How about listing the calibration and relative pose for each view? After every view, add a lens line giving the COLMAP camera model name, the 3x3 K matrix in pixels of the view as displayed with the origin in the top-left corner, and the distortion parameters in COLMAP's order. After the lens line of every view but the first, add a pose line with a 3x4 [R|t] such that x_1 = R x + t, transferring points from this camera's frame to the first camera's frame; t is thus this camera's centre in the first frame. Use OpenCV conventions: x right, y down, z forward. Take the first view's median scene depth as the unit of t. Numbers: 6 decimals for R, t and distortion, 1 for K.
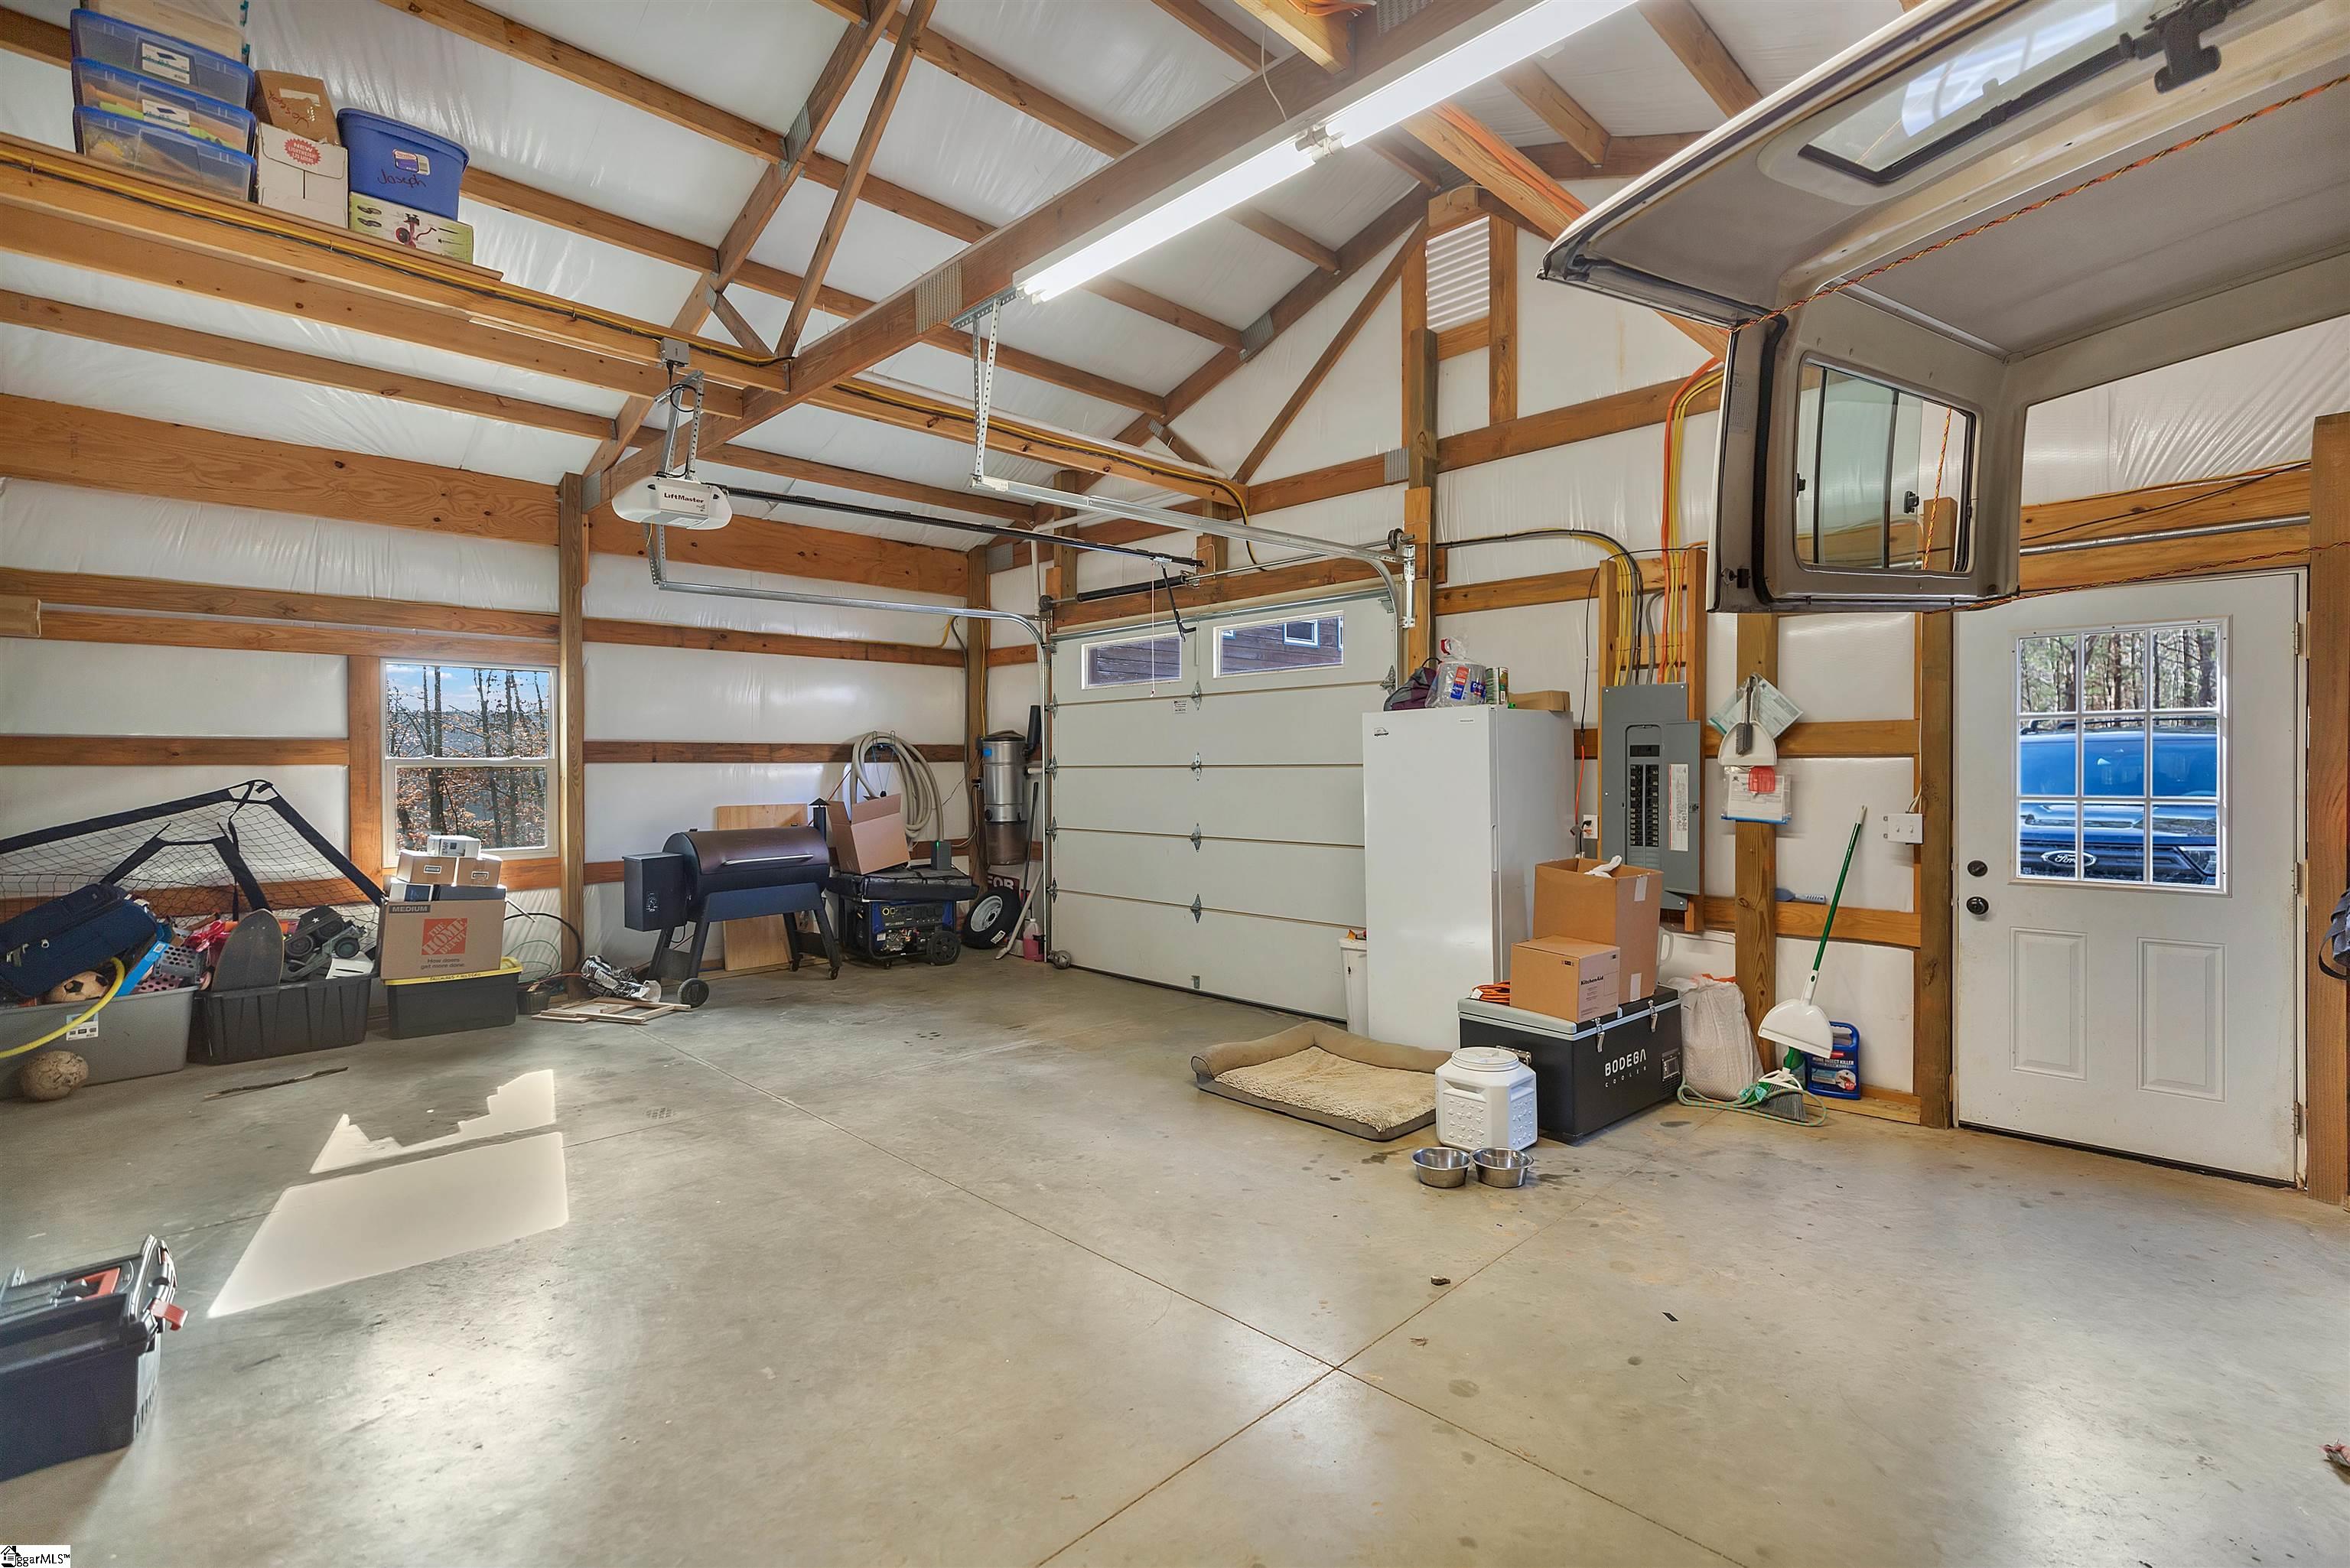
lens RADIAL K [[1066.0, 0, 1180.0], [0, 1066.0, 750.3], [0, 0, 1]] dist [0.007812, -0.000324]
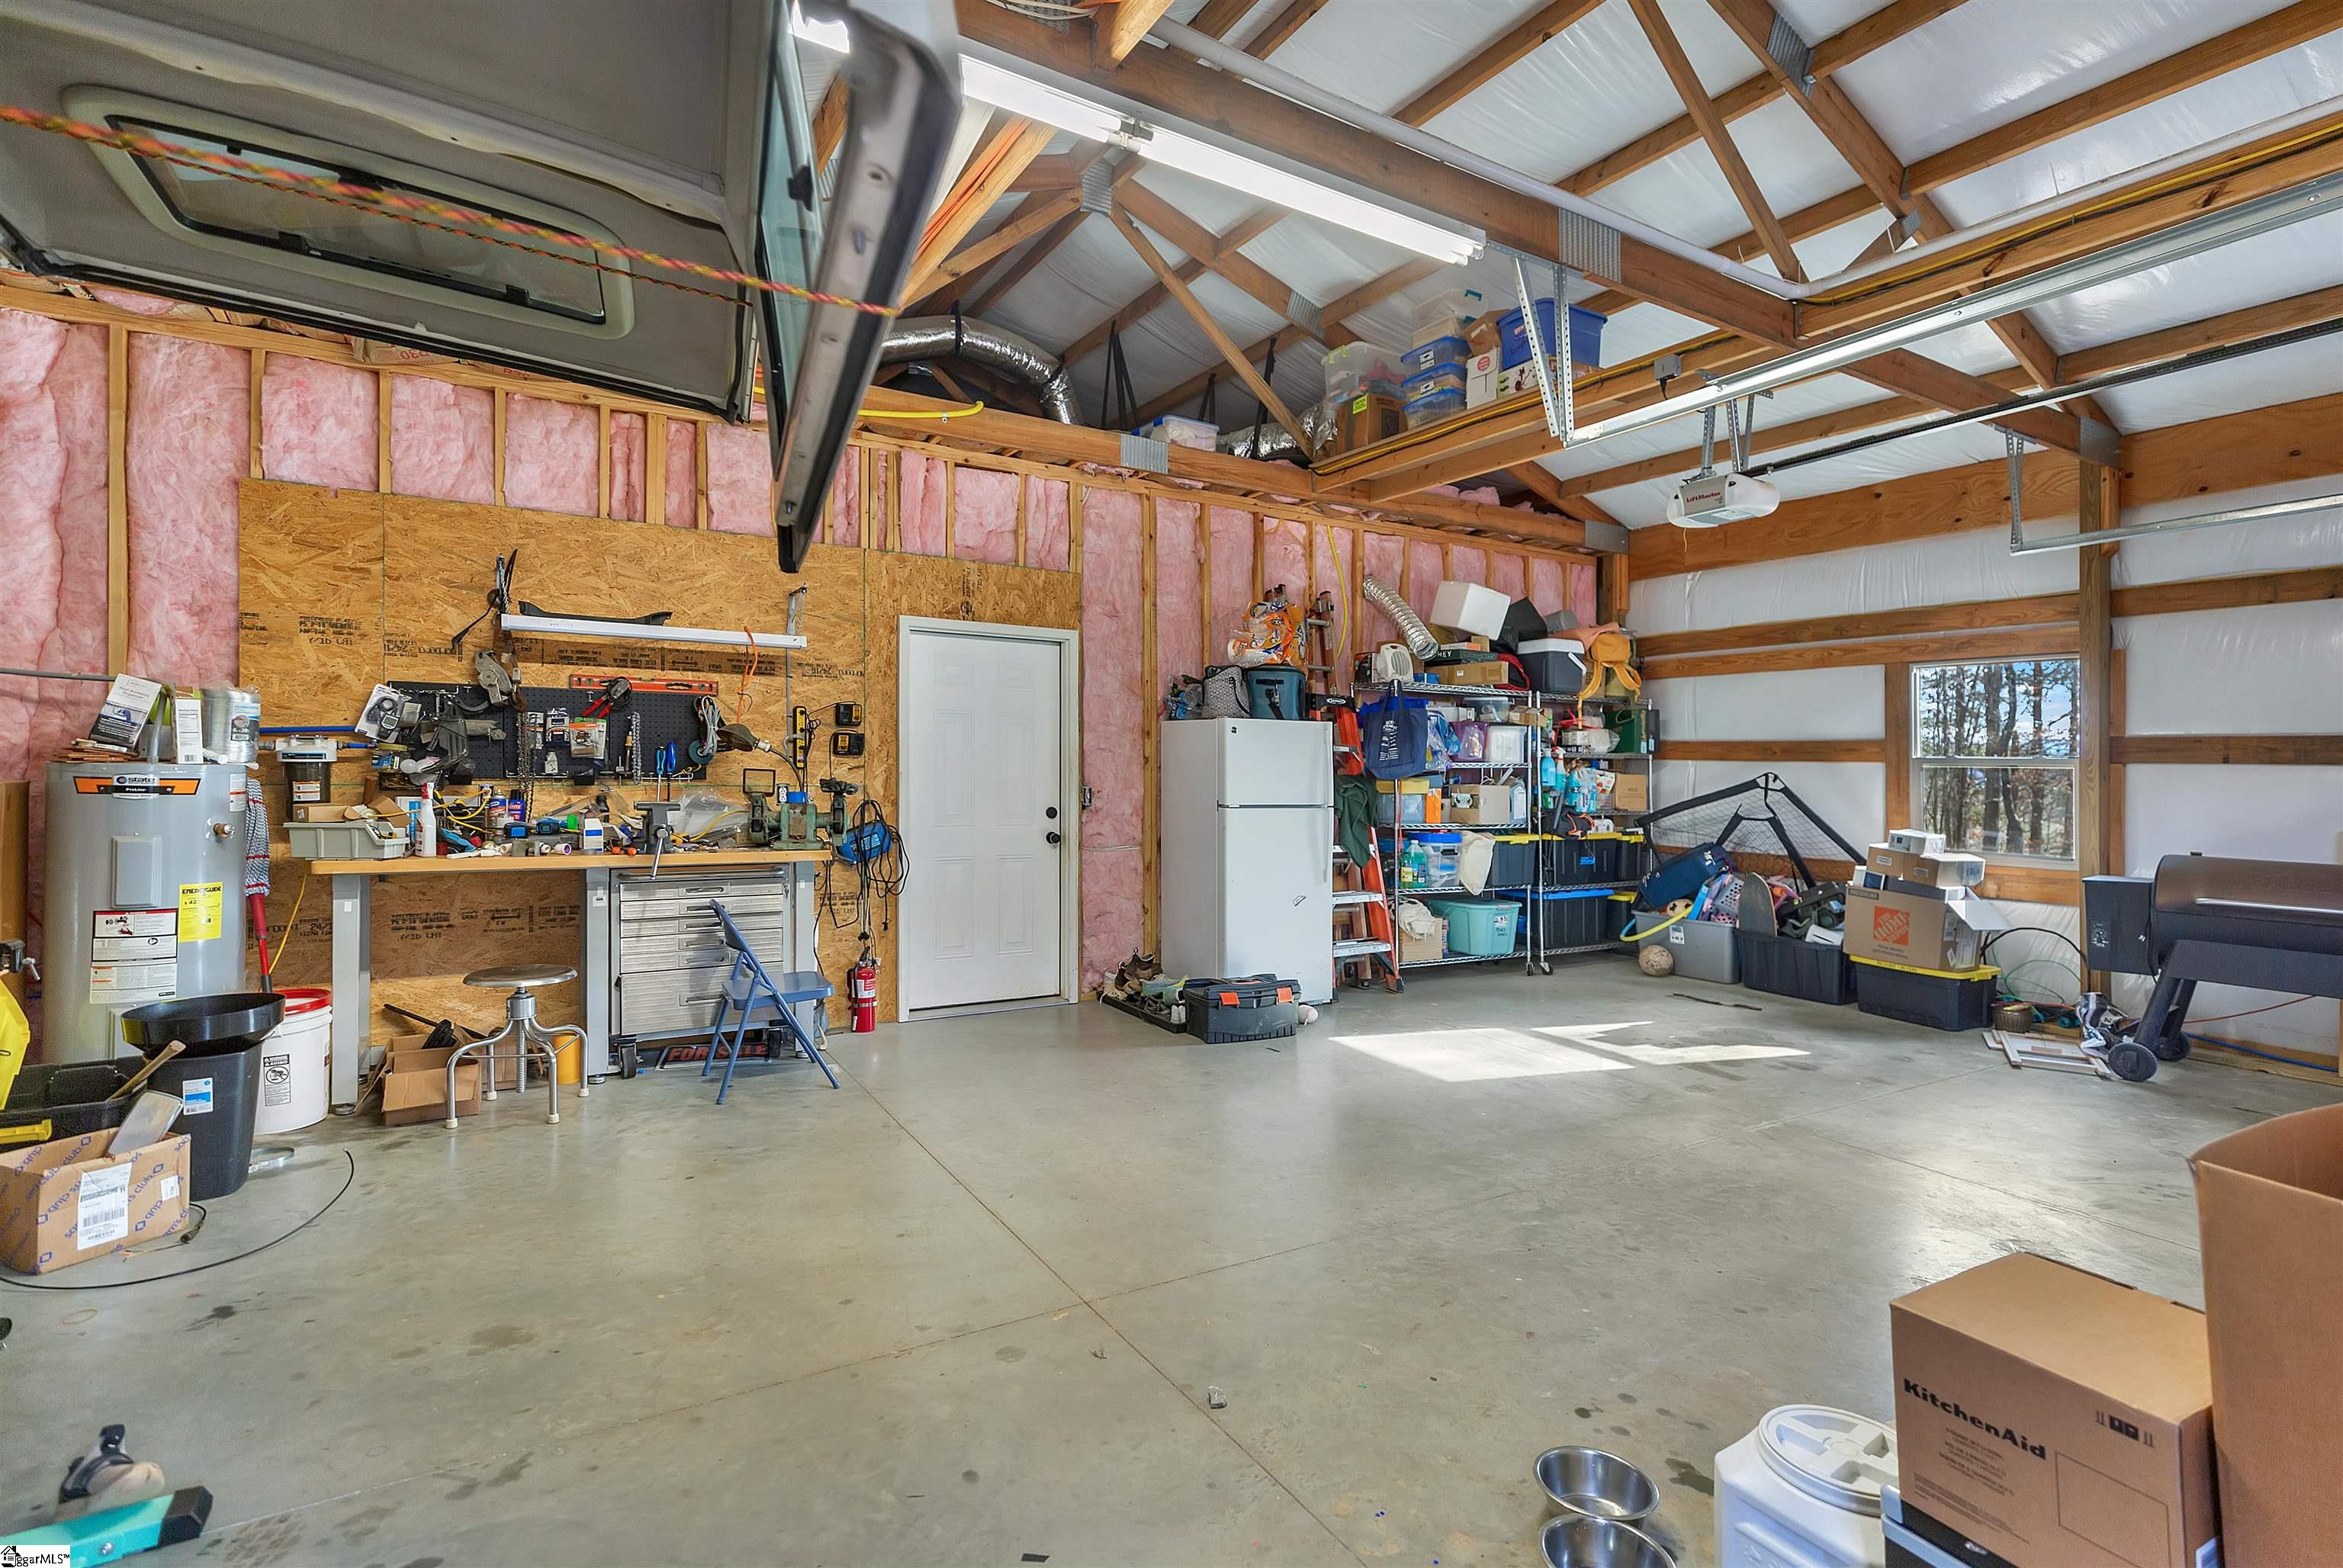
lens RADIAL K [[1061.0, 0, 1177.4], [0, 1061.0, 758.9], [0, 0, 1]] dist [0.001169, 0.000137]
pose [[-0.214003, -0.002485, -0.976830, 0.540262], [-0.003581, 0.999992, -0.001759, 0.017050], [0.976826, 0.003122, -0.214010, 0.610998]]
